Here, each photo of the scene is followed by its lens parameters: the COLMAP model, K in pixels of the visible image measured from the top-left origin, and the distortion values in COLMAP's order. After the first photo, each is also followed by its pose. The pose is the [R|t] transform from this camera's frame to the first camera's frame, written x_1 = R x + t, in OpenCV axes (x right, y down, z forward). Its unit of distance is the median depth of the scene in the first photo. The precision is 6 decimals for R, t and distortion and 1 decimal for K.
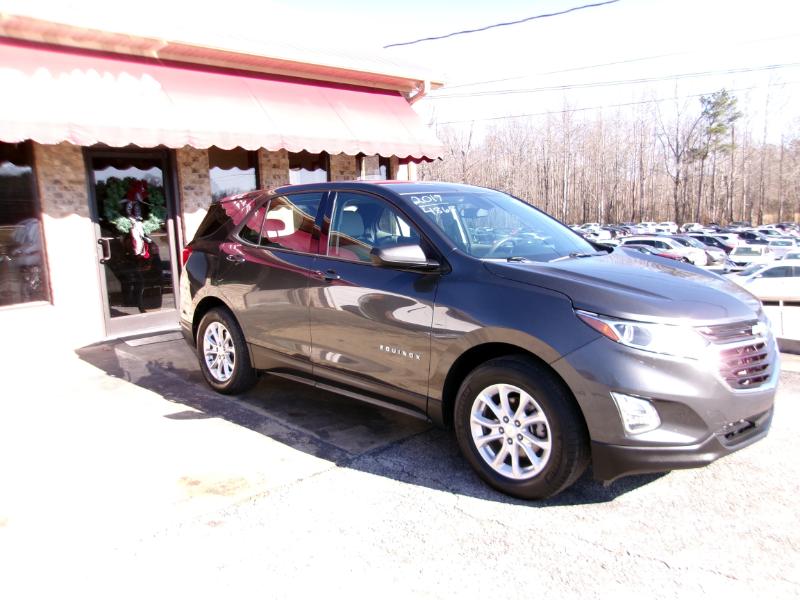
lens RADIAL K [[642.1, 0, 400.0], [0, 642.1, 300.0], [0, 0, 1]] dist [-0.004441, 0.049405]
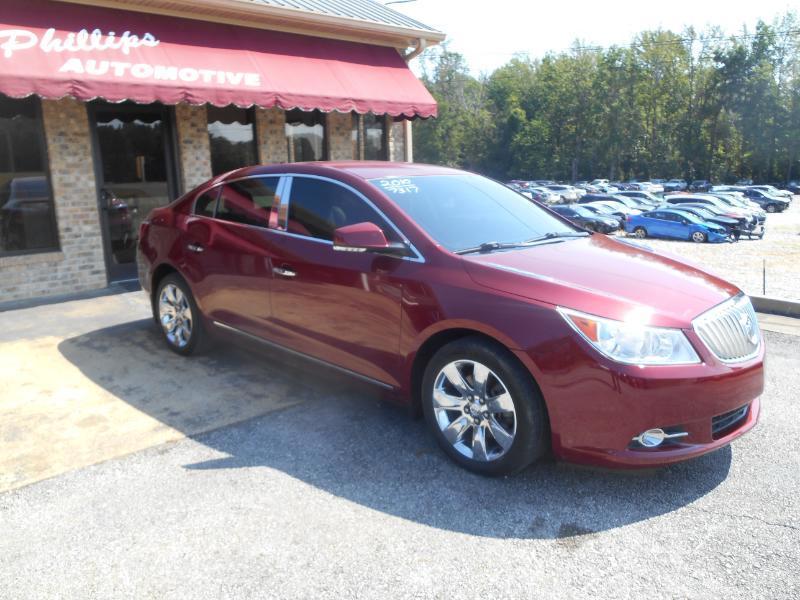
lens RADIAL K [[634.6, 0, 396.8], [0, 634.6, 294.8], [0, 0, 1]] dist [-0.008613, -0.003446]
pose [[0.999467, 0.026733, -0.018762, 0.033773], [-0.025465, 0.997571, 0.064839, -0.001062], [0.020450, -0.064327, 0.997719, -0.033444]]
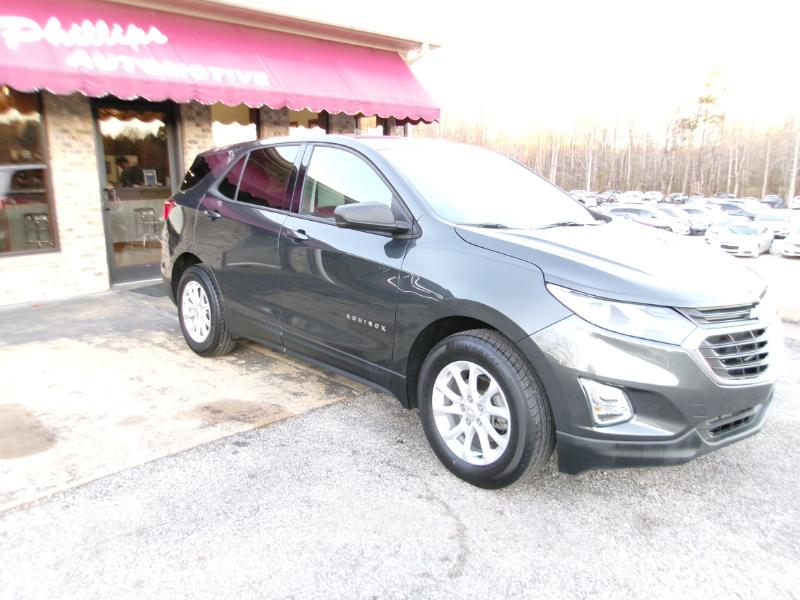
lens RADIAL K [[642.1, 0, 400.0], [0, 642.1, 300.0], [0, 0, 1]] dist [-0.004441, 0.049405]
pose [[0.999296, 0.027345, 0.025702, -0.015654], [-0.028809, 0.997877, 0.058407, 0.007582], [-0.024051, -0.059106, 0.997962, -0.041952]]
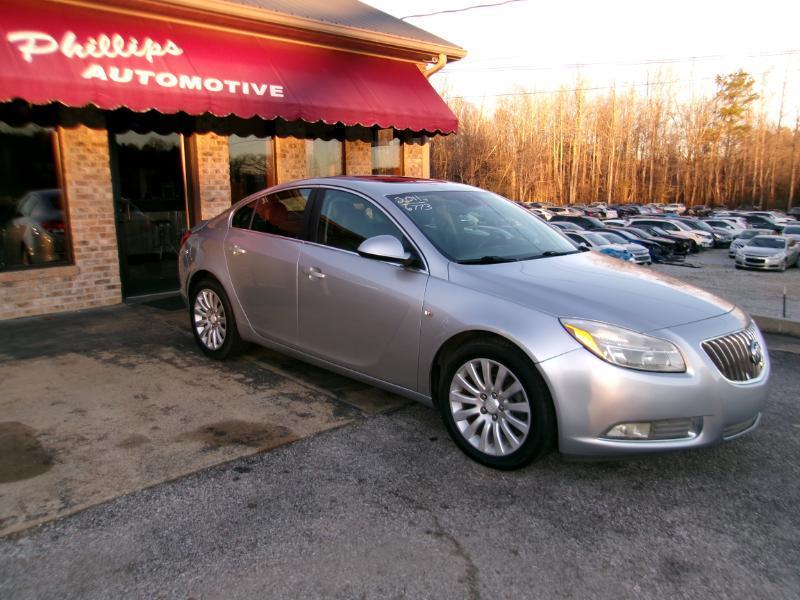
lens RADIAL K [[642.1, 0, 400.0], [0, 642.1, 300.0], [0, 0, 1]] dist [-0.004441, 0.049405]
pose [[0.999416, 0.033870, -0.004559, -0.010147], [-0.033648, 0.998548, 0.042072, 0.003262], [0.005977, -0.041894, 0.999104, -0.022538]]
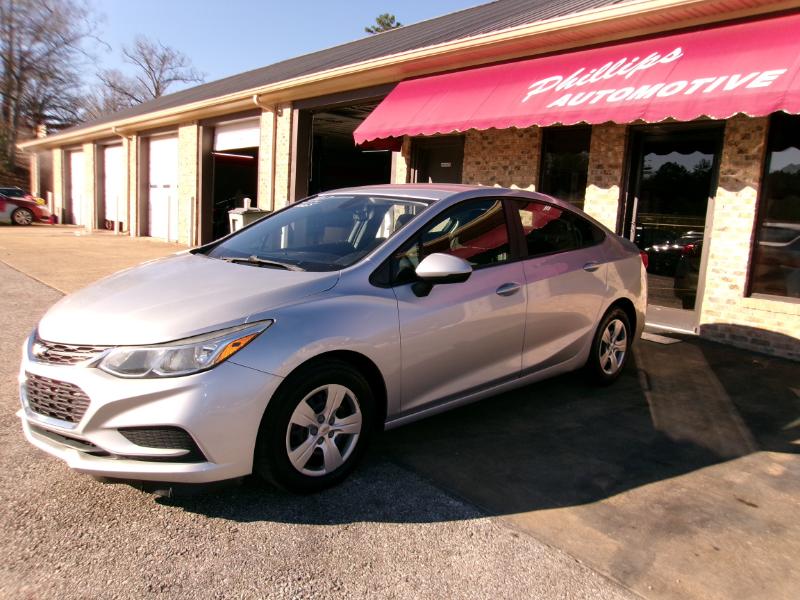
lens RADIAL K [[642.1, 0, 400.0], [0, 642.1, 300.0], [0, 0, 1]] dist [-0.004441, 0.049405]
pose [[-0.060363, 0.182502, -0.981351, 0.489392], [-0.195615, 0.961917, 0.190921, -0.083825], [0.978821, 0.203491, -0.022364, 0.582312]]
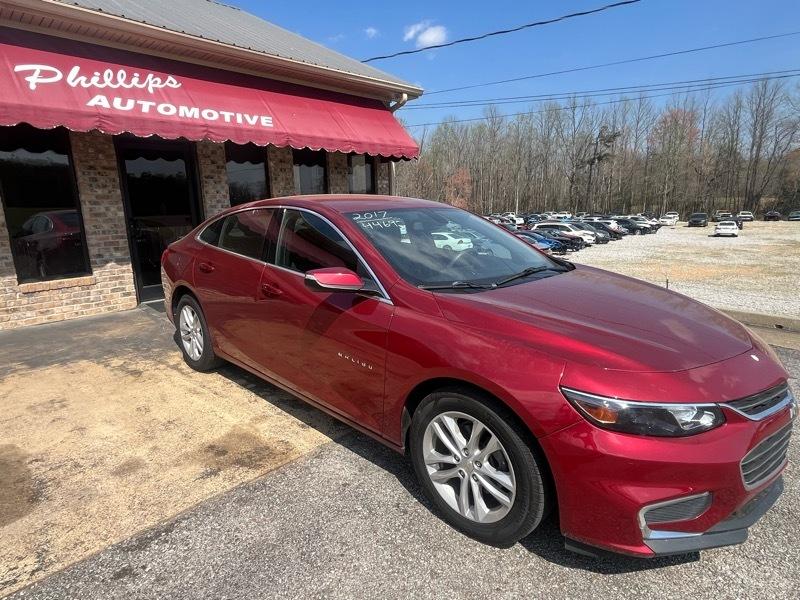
lens RADIAL K [[466.4, 0, 395.3], [0, 466.4, 304.1], [0, 0, 1]] dist [0.003520, 0.001516]
pose [[0.997976, 0.008402, 0.063035, -0.033929], [-0.013222, 0.996986, 0.076441, -0.009600], [-0.062203, -0.077120, 0.995080, 0.094365]]
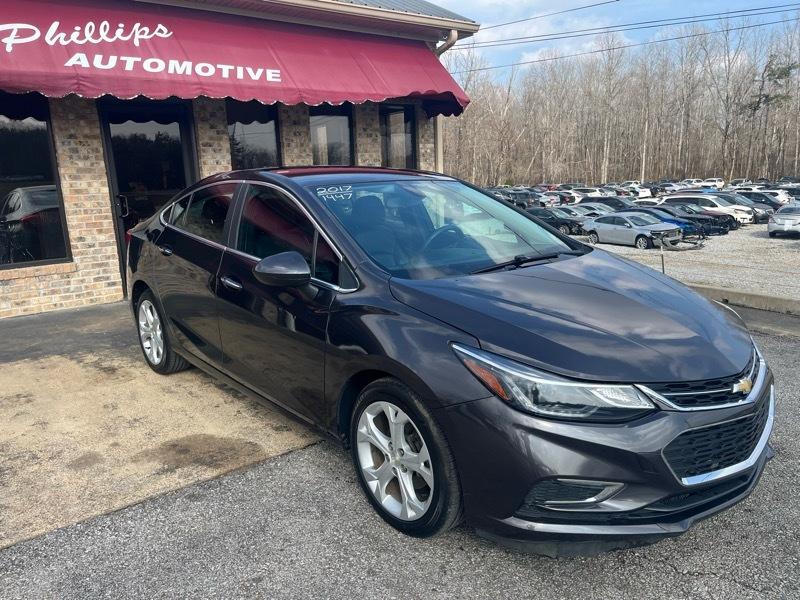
lens RADIAL K [[618.3, 0, 391.3], [0, 618.3, 311.8], [0, 0, 1]] dist [0.099937, -0.131378]
pose [[0.997437, 0.021428, -0.068267, 0.022251], [-0.015544, 0.996210, 0.085581, -0.004506], [0.069842, -0.084300, 0.993990, 0.040221]]
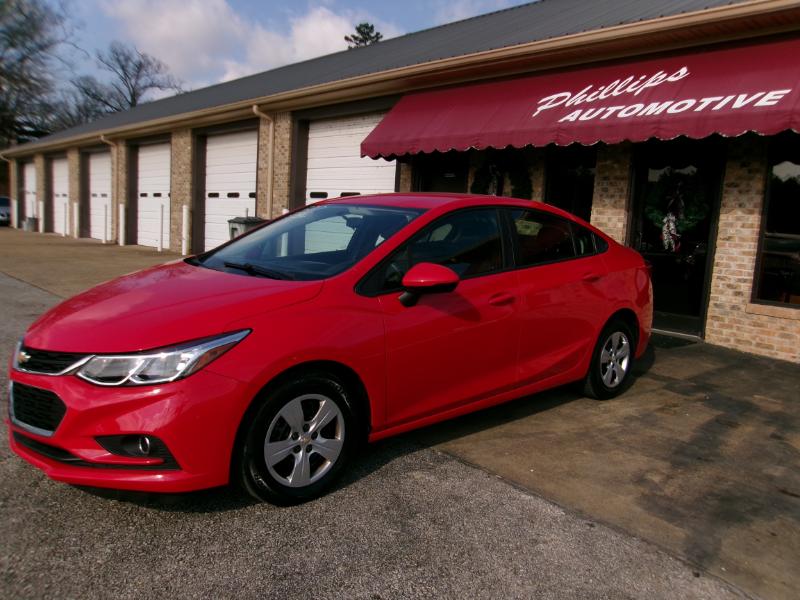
lens RADIAL K [[642.1, 0, 400.0], [0, 642.1, 300.0], [0, 0, 1]] dist [-0.004441, 0.049405]
pose [[-0.021935, 0.171318, -0.984972, 0.514693], [-0.198005, 0.964949, 0.172245, -0.077625], [0.979956, 0.198807, 0.012756, 0.528171]]
